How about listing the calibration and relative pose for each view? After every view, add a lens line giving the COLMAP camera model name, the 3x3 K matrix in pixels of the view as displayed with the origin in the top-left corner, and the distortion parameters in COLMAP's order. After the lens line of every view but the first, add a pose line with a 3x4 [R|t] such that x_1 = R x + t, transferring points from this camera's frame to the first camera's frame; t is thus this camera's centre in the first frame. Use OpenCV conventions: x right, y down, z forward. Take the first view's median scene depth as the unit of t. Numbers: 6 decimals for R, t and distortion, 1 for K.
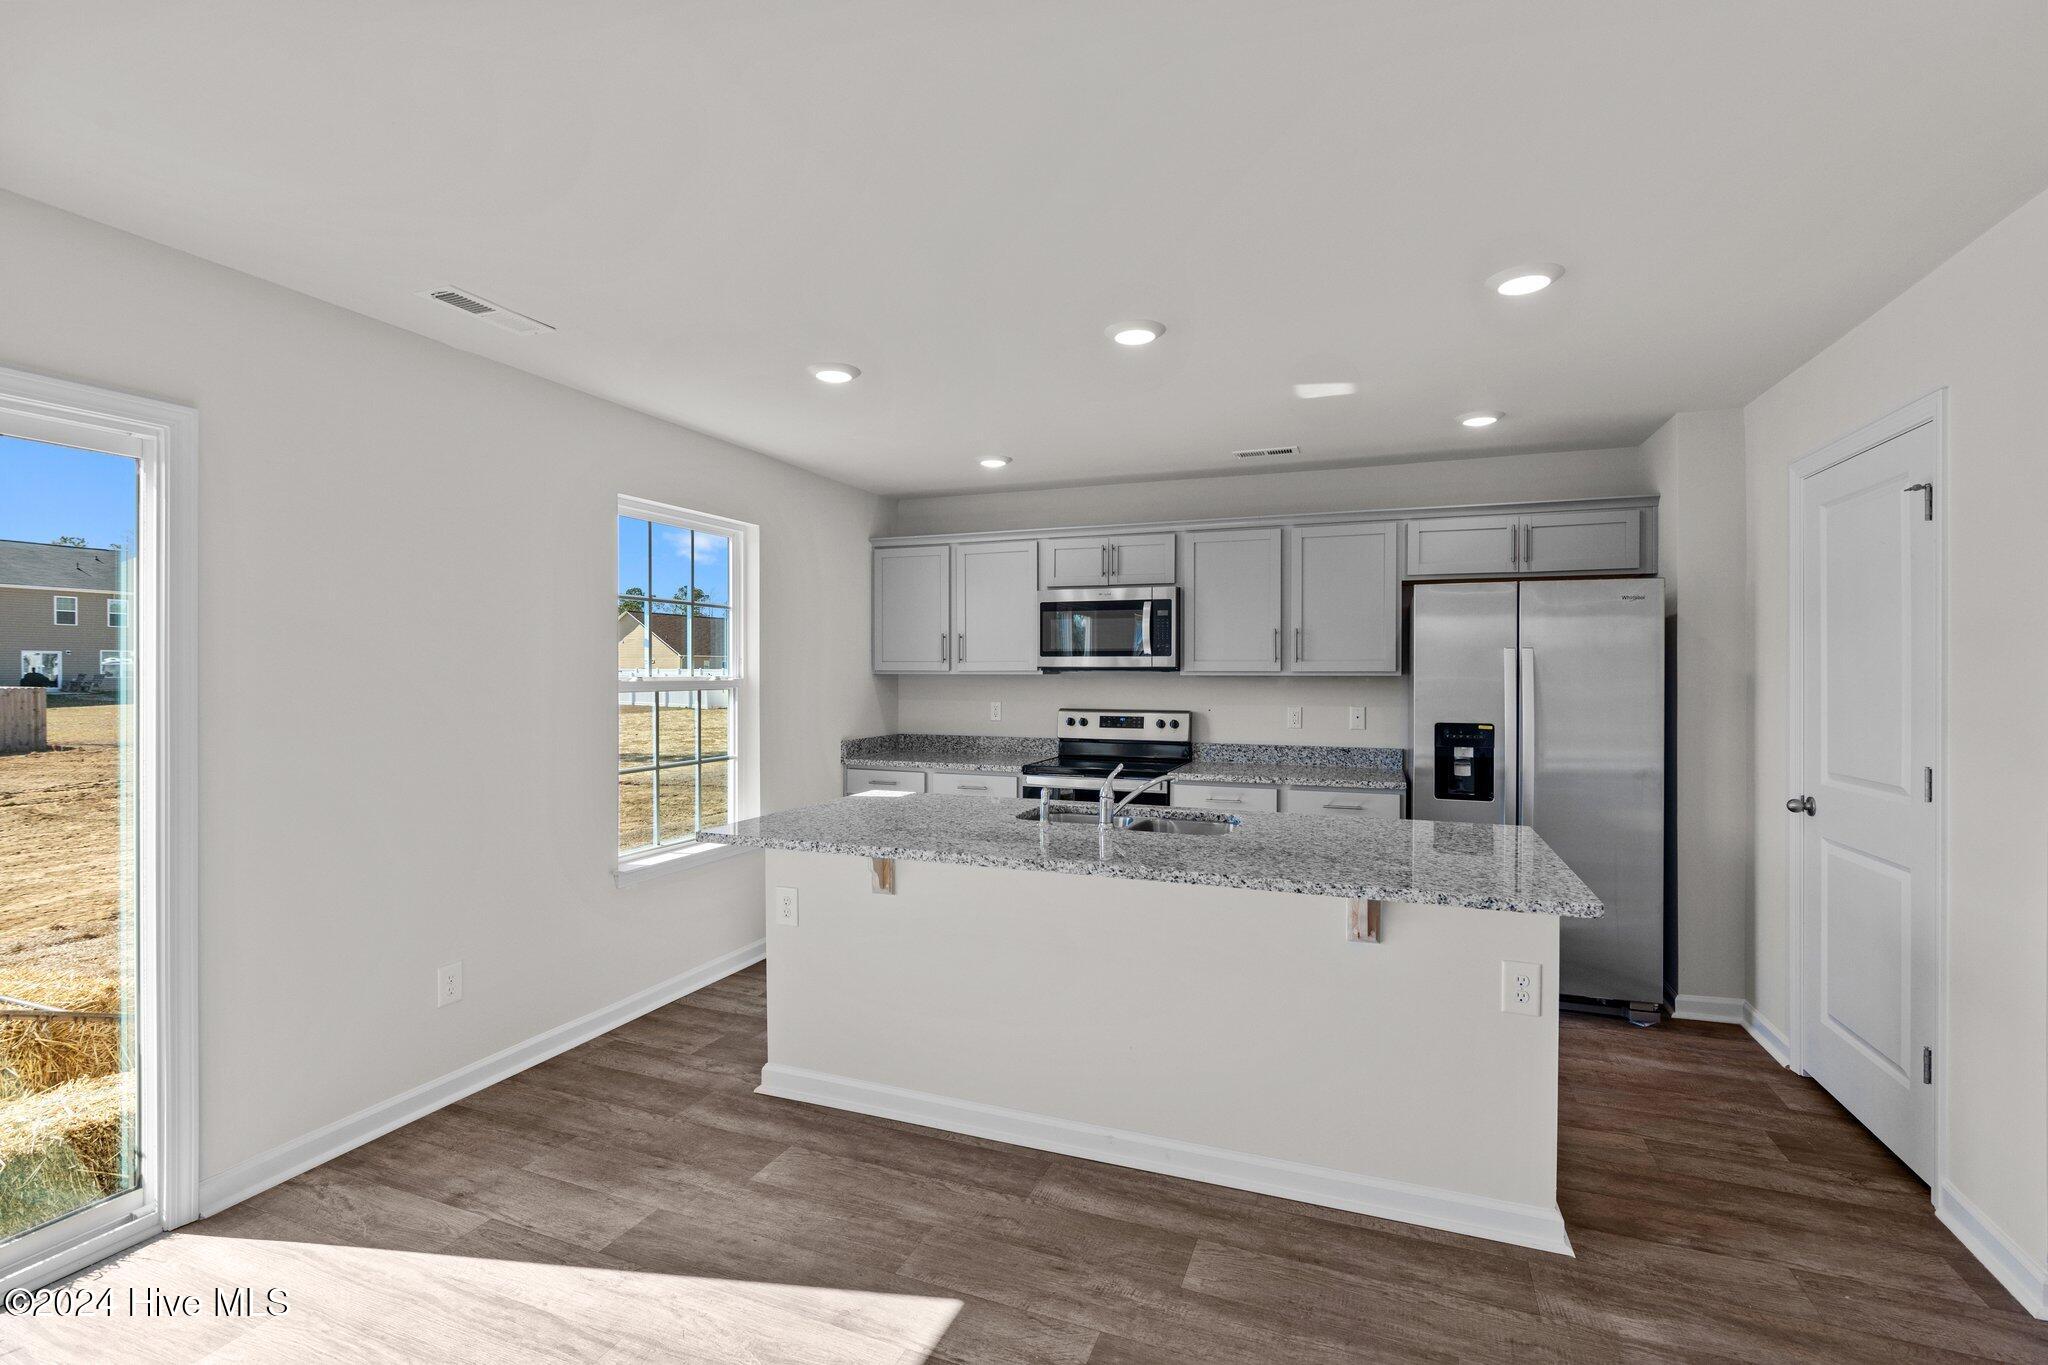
lens RADIAL K [[938.4, 0, 1017.0], [0, 938.4, 683.6], [0, 0, 1]] dist [-0.008375, 0.003053]
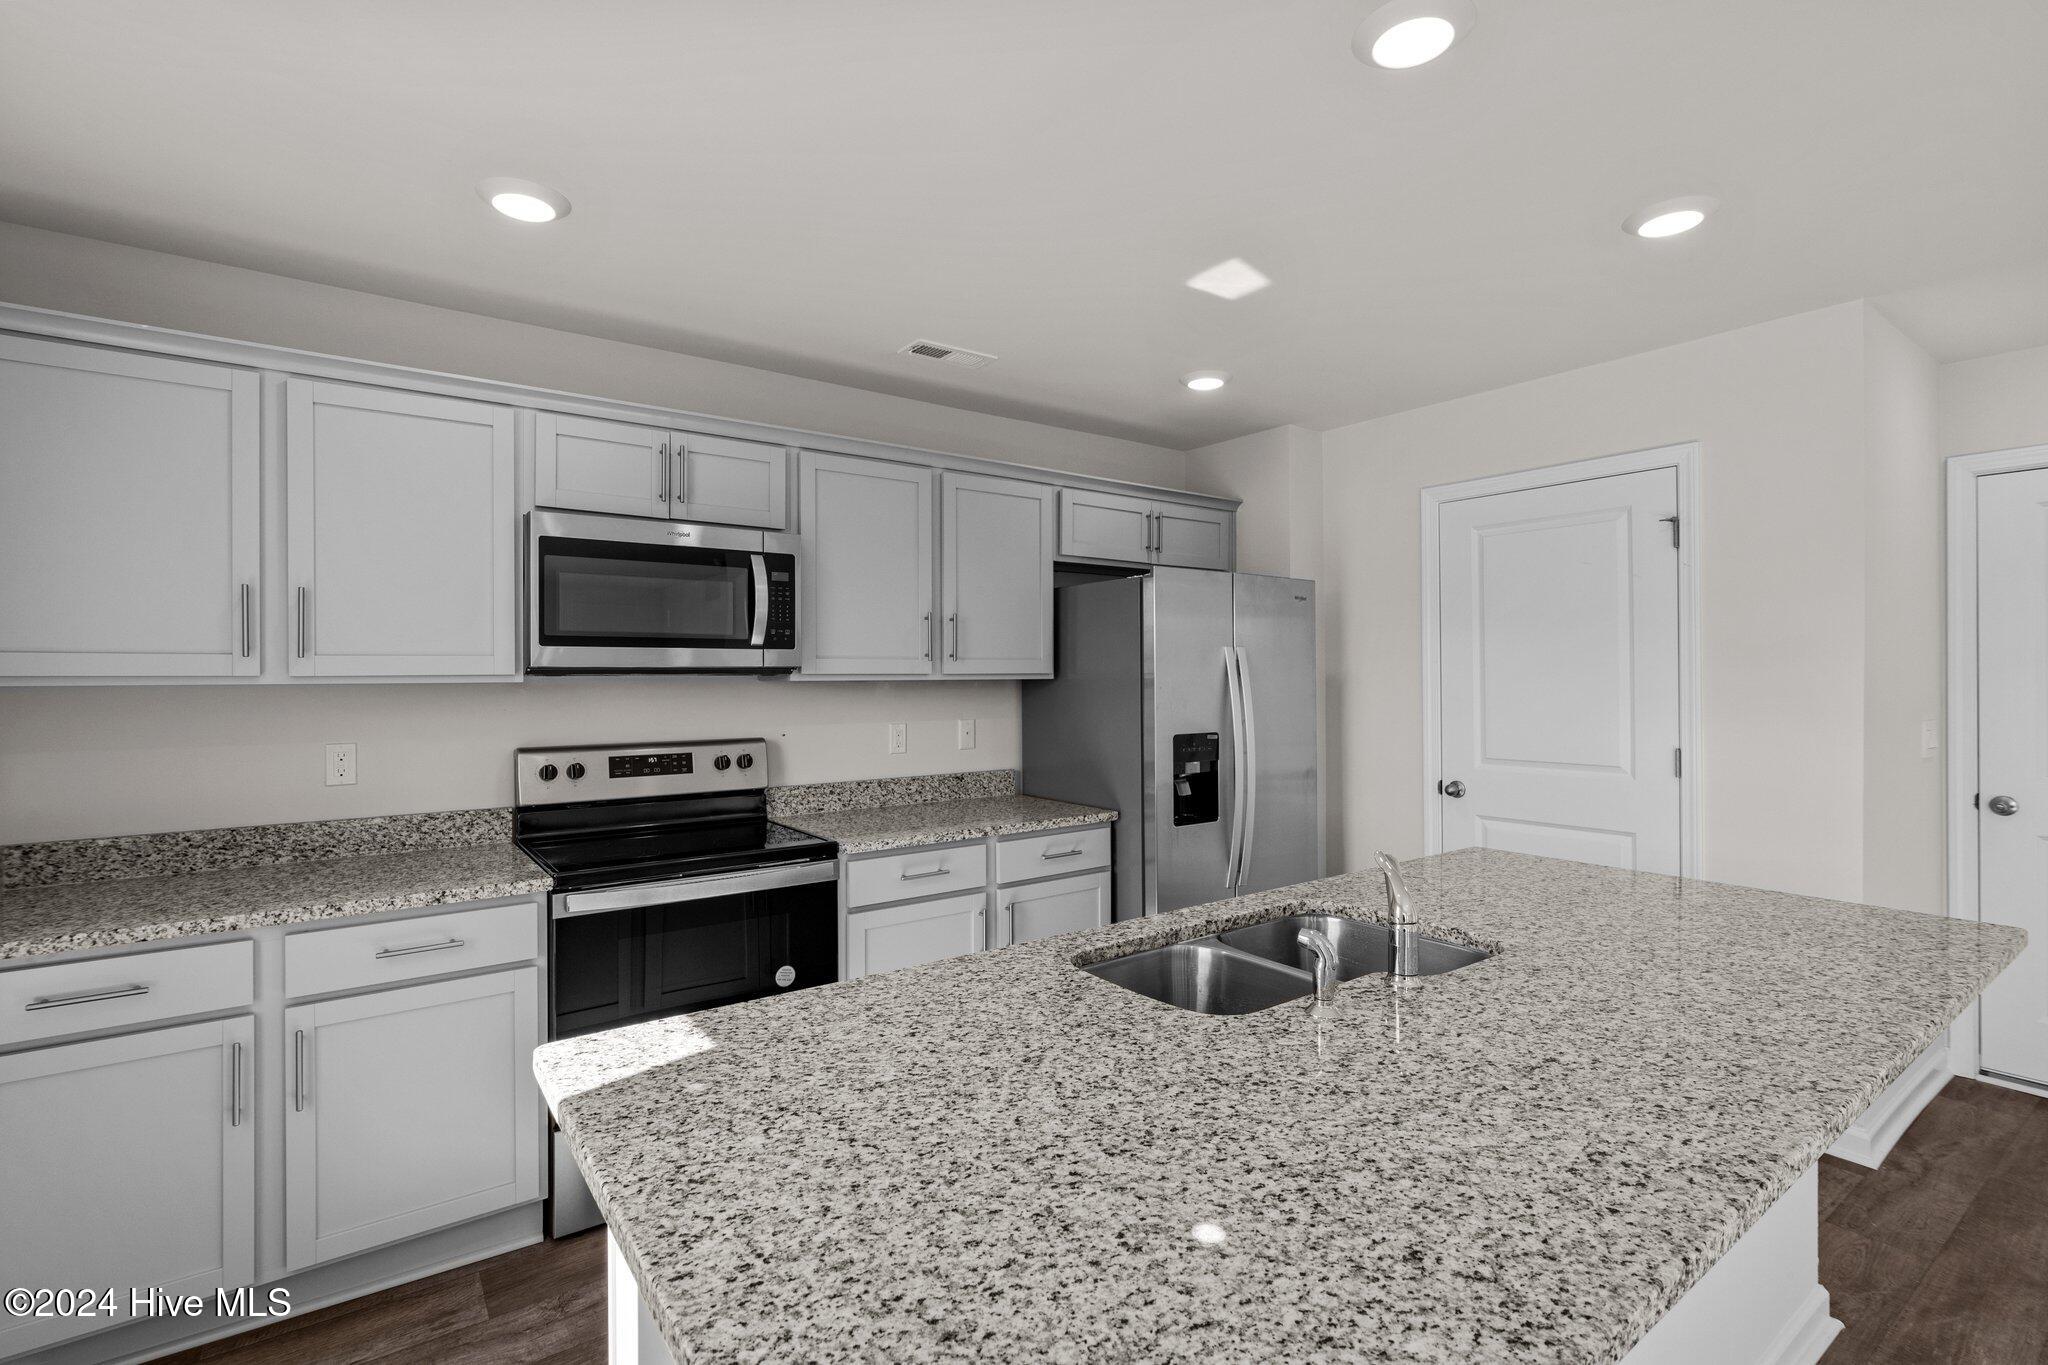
lens RADIAL K [[938.4, 0, 1026.3], [0, 938.4, 671.8], [0, 0, 1]] dist [-0.008375, 0.003053]
pose [[0.536091, -0.001770, 0.844159, -0.262316], [0.016365, 0.999832, -0.008297, -0.007148], [-0.844002, 0.018262, 0.536029, 0.545205]]
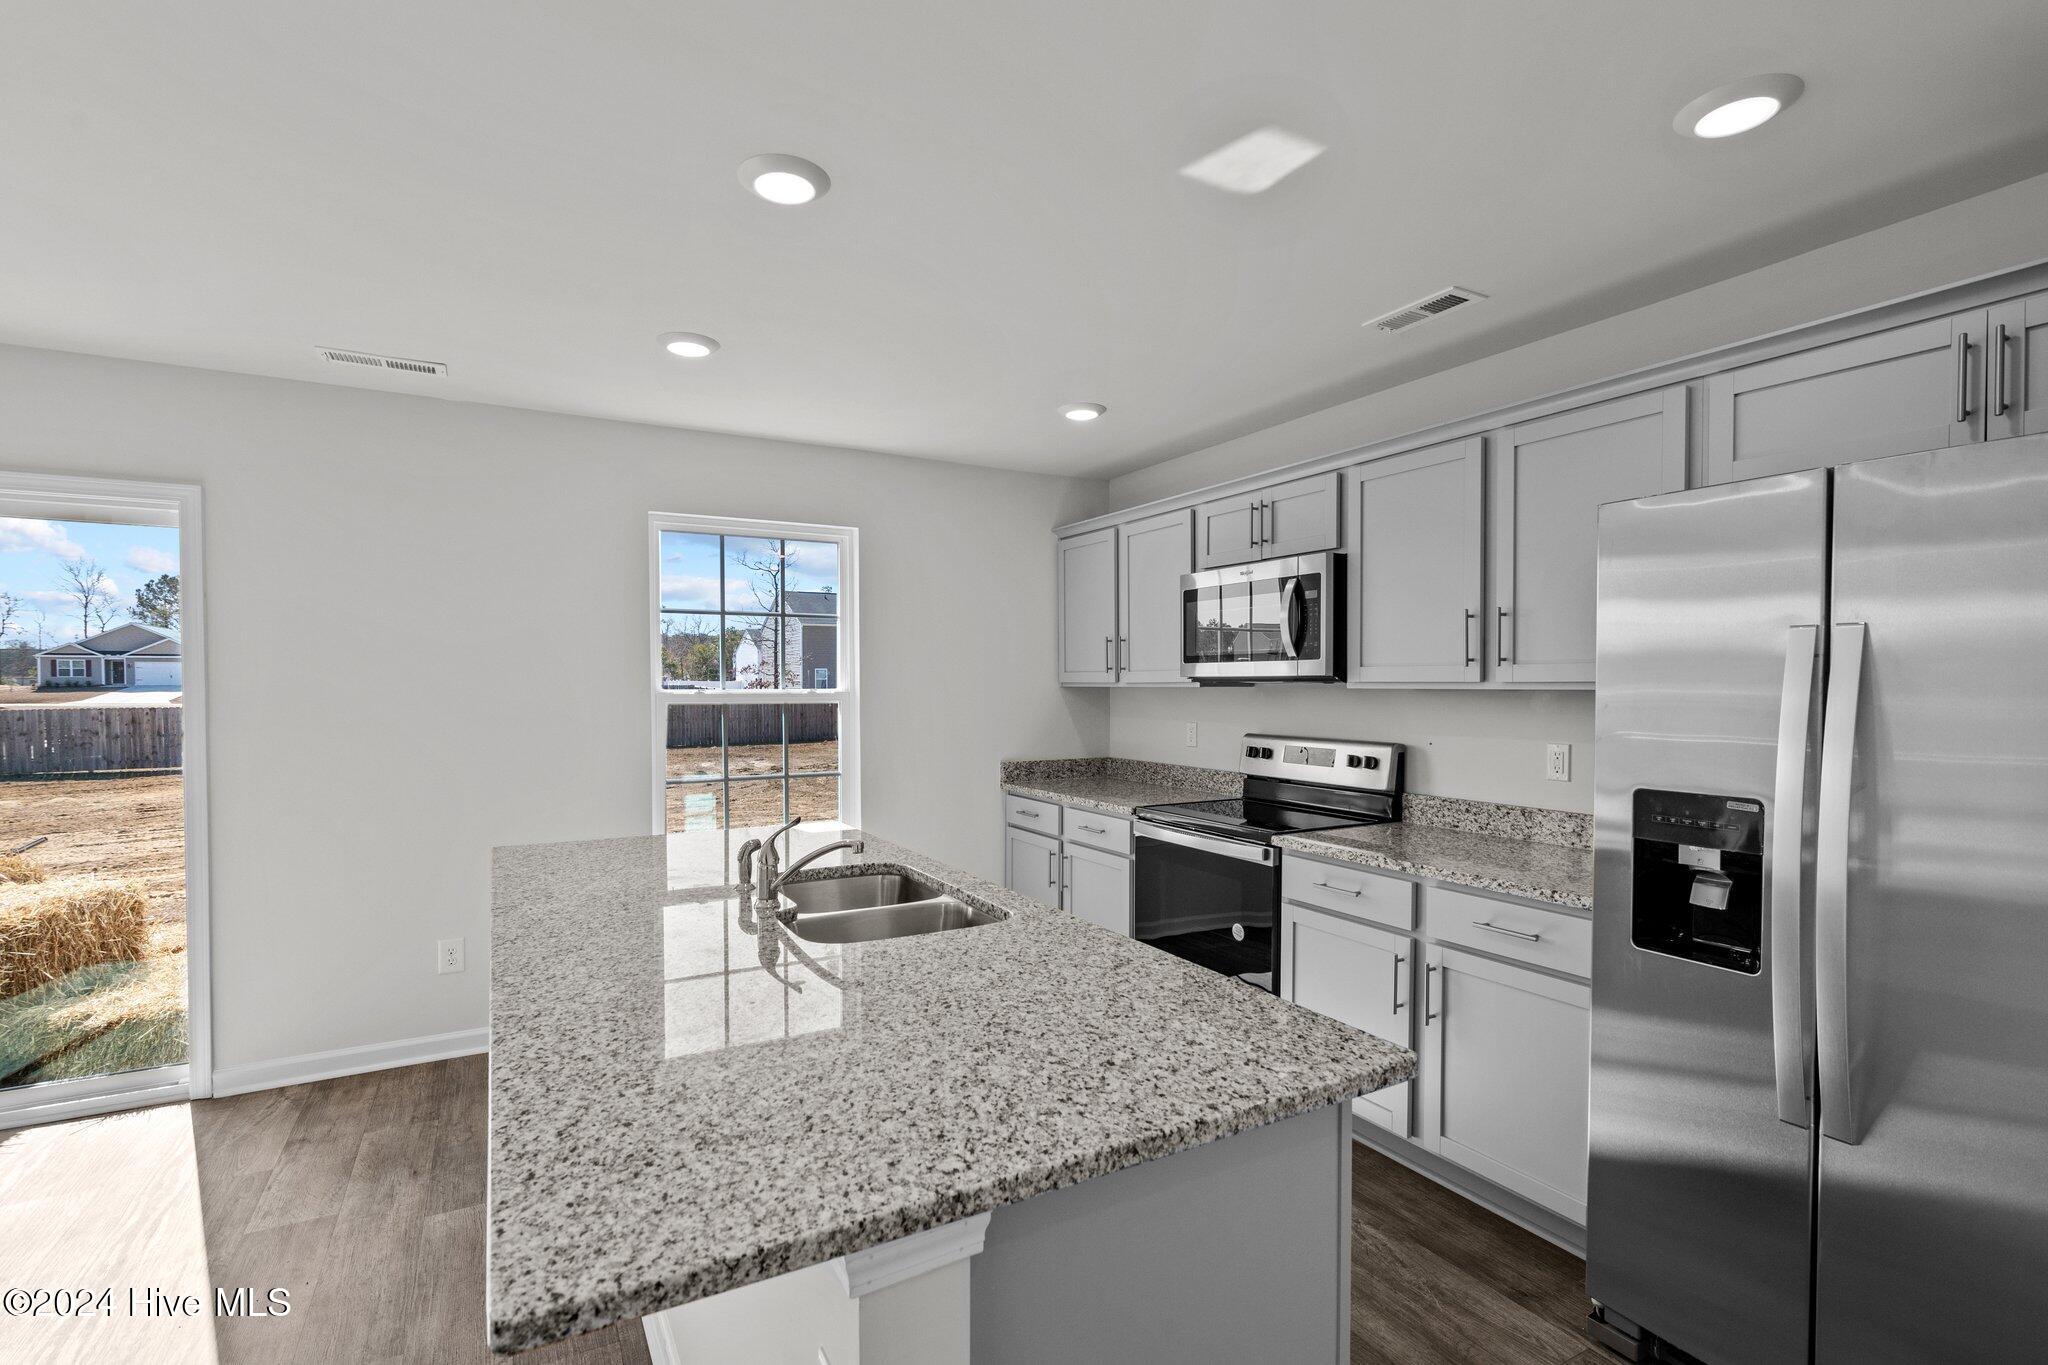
lens RADIAL K [[938.4, 0, 1014.9], [0, 938.4, 718.0], [0, 0, 1]] dist [-0.008375, 0.003053]
pose [[0.771392, 0.020733, -0.636022, 0.414325], [-0.005592, 0.999651, 0.025804, -0.003858], [0.636336, -0.016348, 0.771239, 0.351111]]
